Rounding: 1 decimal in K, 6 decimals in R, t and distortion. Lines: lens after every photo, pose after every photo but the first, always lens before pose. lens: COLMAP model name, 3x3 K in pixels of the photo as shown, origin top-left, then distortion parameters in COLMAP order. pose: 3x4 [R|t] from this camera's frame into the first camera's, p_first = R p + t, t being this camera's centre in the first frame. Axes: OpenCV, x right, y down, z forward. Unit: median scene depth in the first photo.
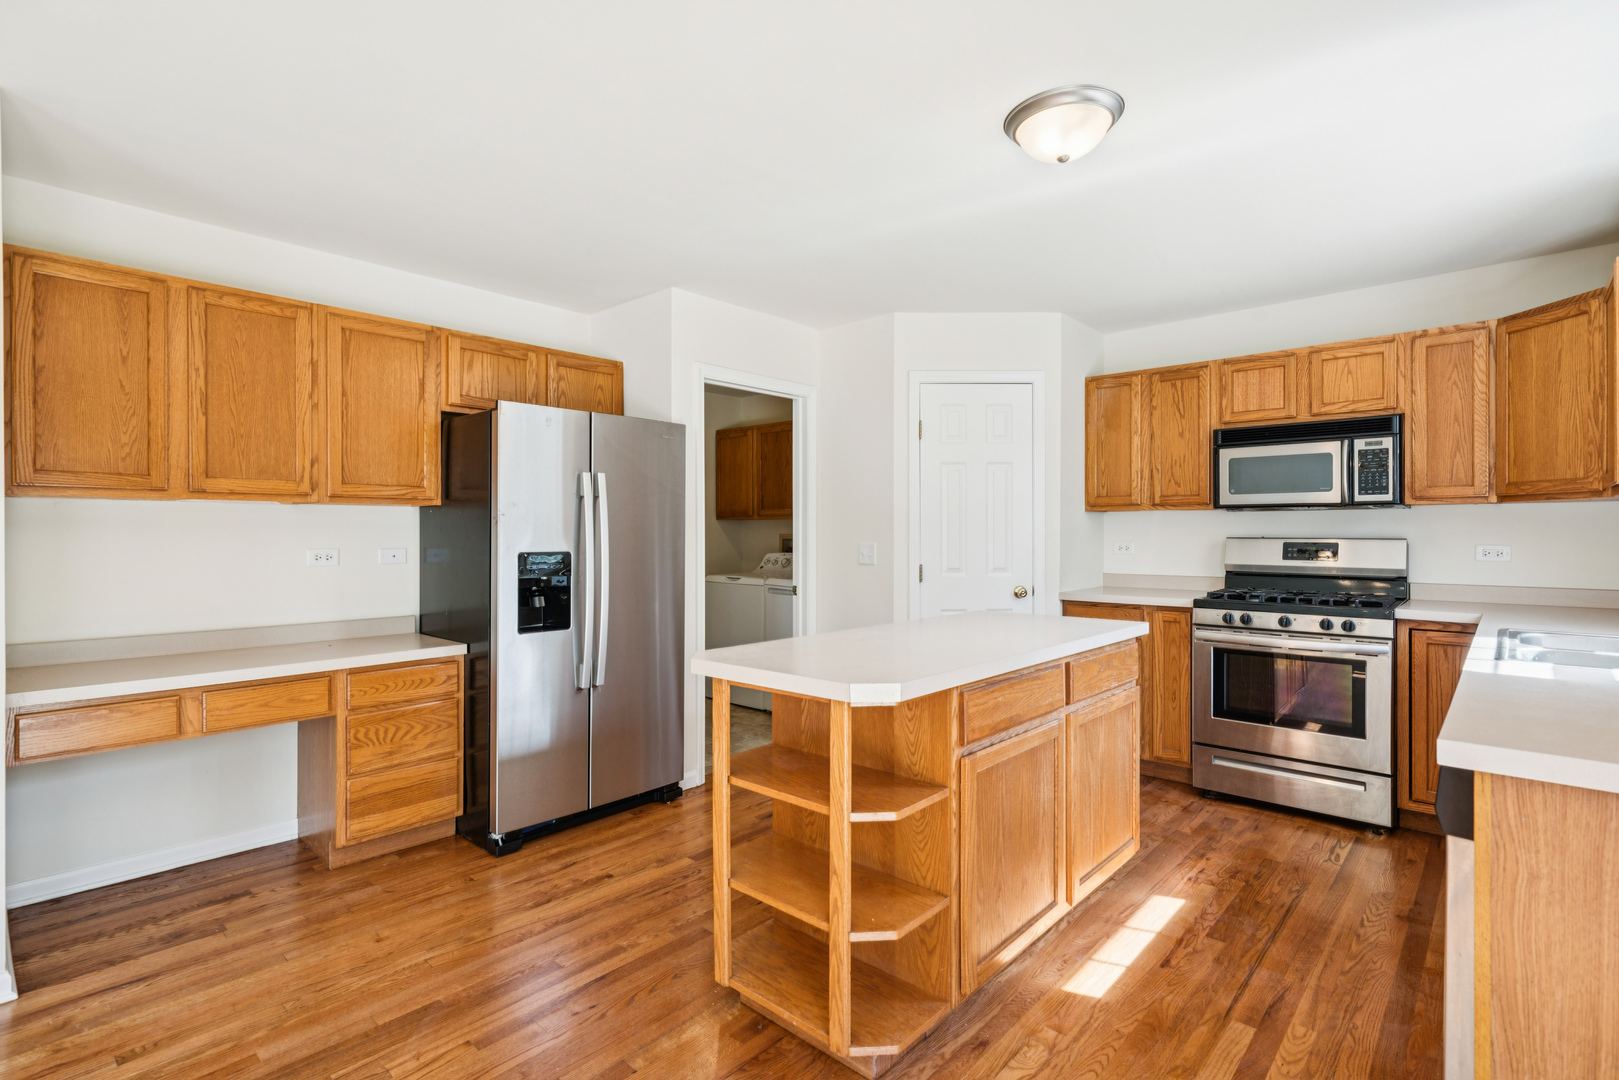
lens RADIAL K [[767.0, 0, 803.9], [0, 767.0, 538.7], [0, 0, 1]] dist [-0.000346, -0.000257]
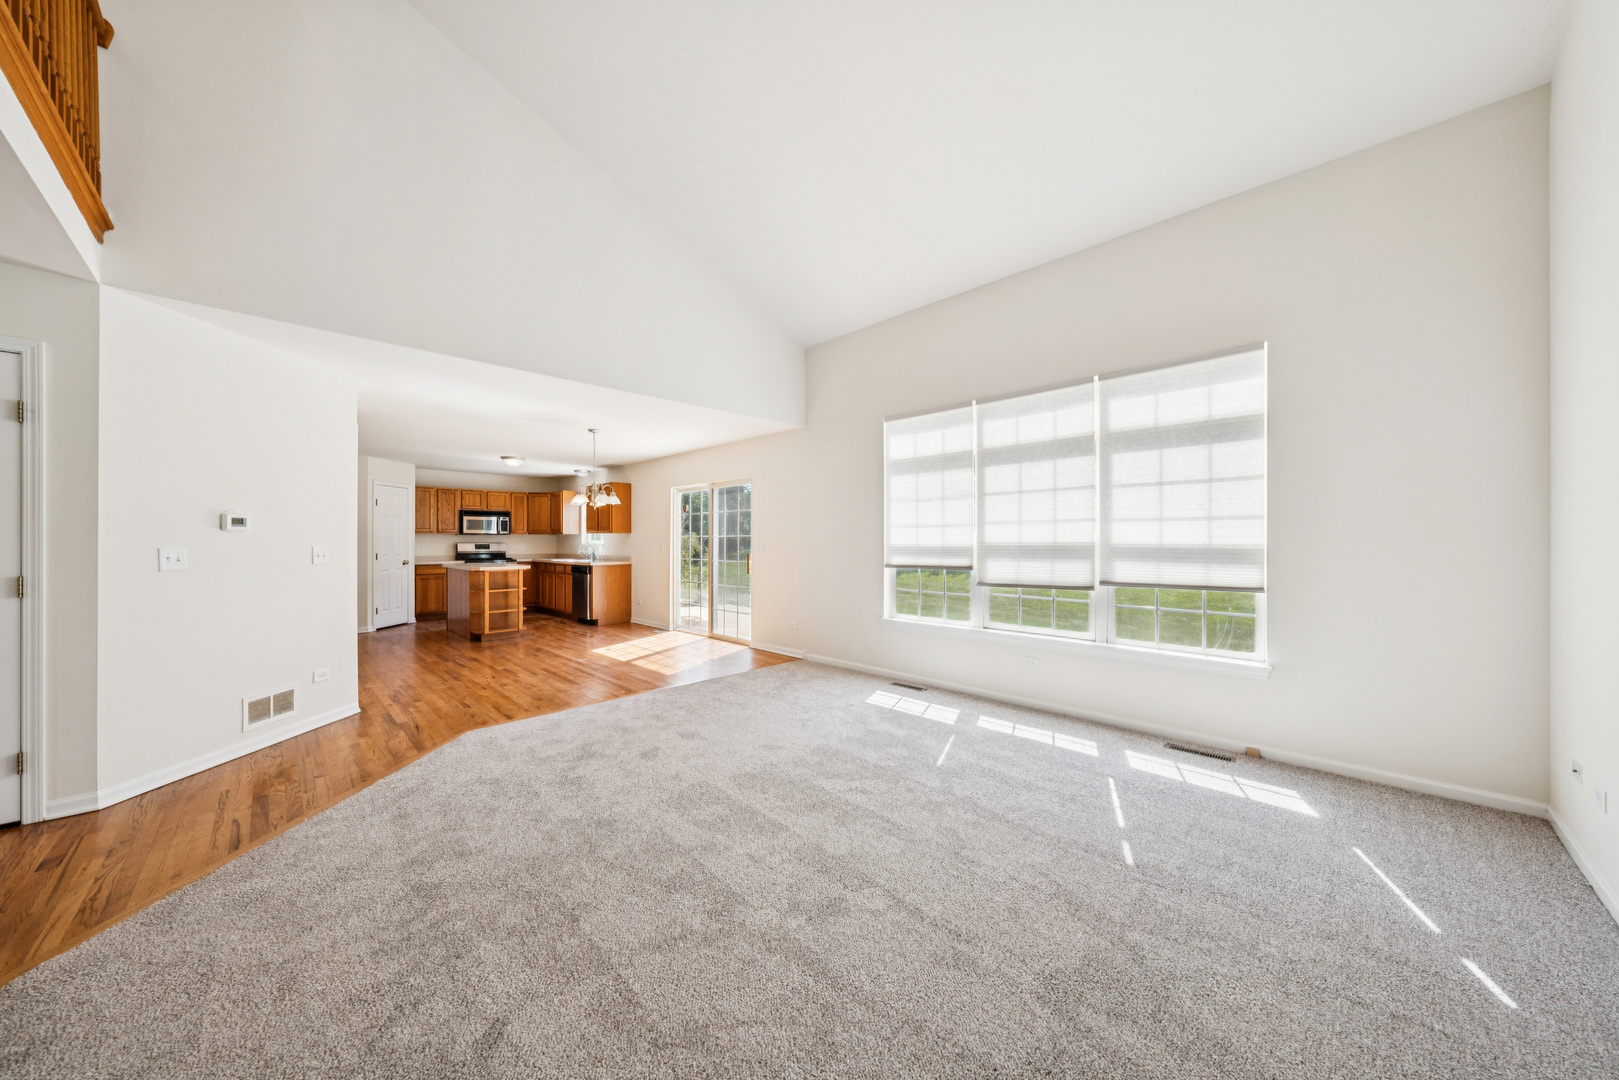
lens RADIAL K [[552.5, 0, 811.6], [0, 552.5, 543.6], [0, 0, 1]] dist [0.000155, -0.000148]
pose [[0.045376, -0.001257, 0.998969, -1.965790], [0.008599, 0.999963, 0.000868, 0.014694], [-0.998933, 0.008550, 0.045385, -0.682805]]
